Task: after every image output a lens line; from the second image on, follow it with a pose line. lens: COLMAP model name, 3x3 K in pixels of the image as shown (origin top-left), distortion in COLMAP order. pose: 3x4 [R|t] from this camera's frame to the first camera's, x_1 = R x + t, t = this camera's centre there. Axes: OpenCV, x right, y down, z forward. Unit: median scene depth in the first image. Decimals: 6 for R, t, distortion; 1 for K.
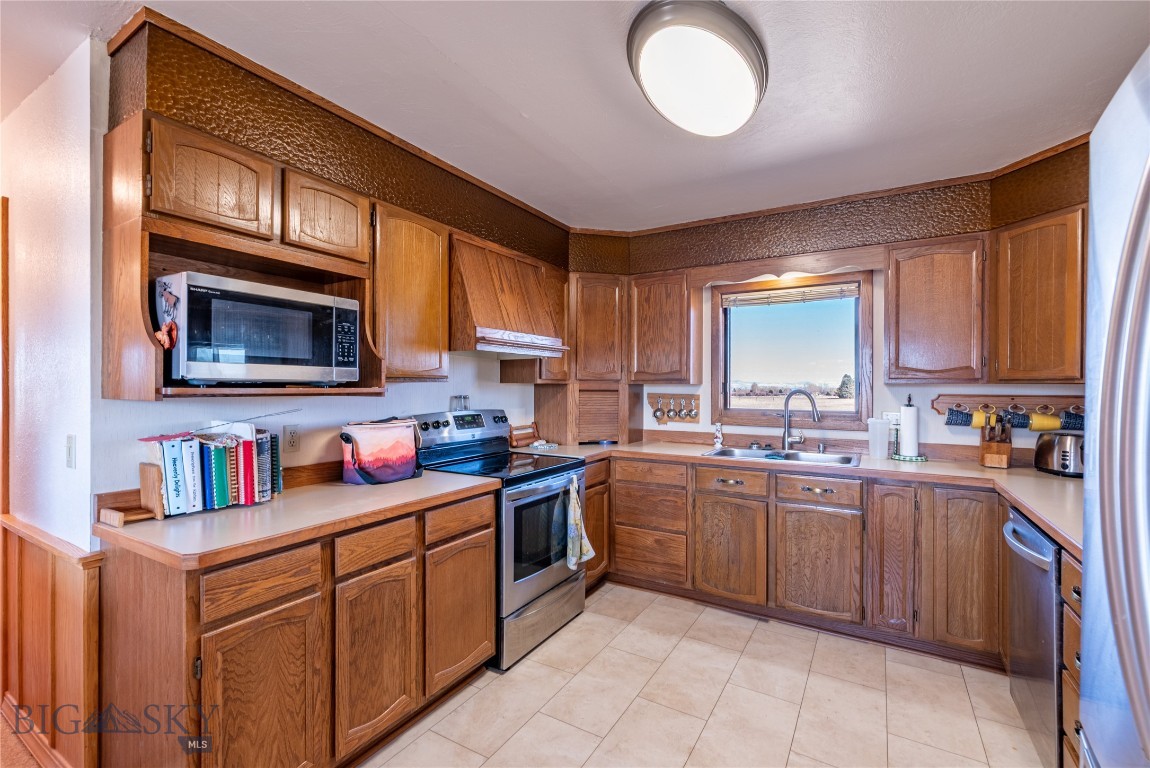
lens RADIAL K [[500.1, 0, 573.8], [0, 500.1, 387.7], [0, 0, 1]] dist [0.003262, 0.000935]
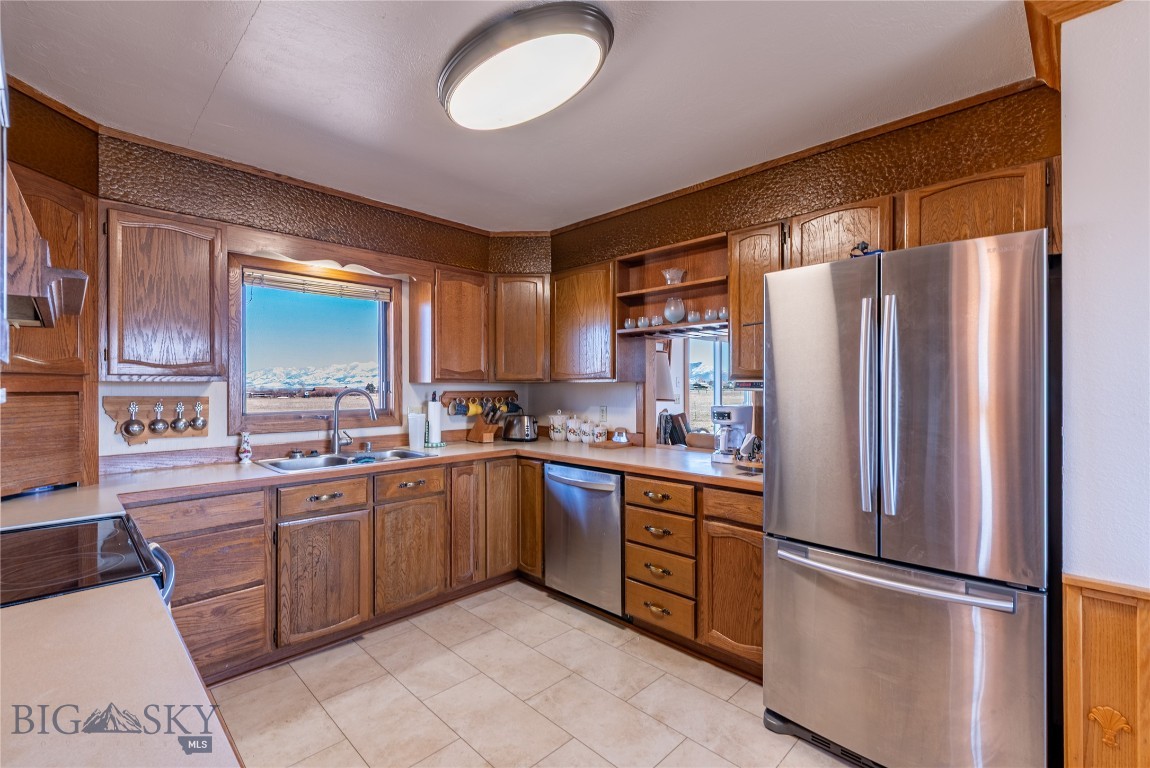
lens RADIAL K [[500.1, 0, 573.3], [0, 500.1, 386.7], [0, 0, 1]] dist [0.003262, 0.000935]
pose [[0.236733, -0.004610, 0.971564, -0.418160], [0.005108, 0.999981, 0.003500, -0.000602], [-0.971561, 0.004134, 0.236752, 0.394182]]
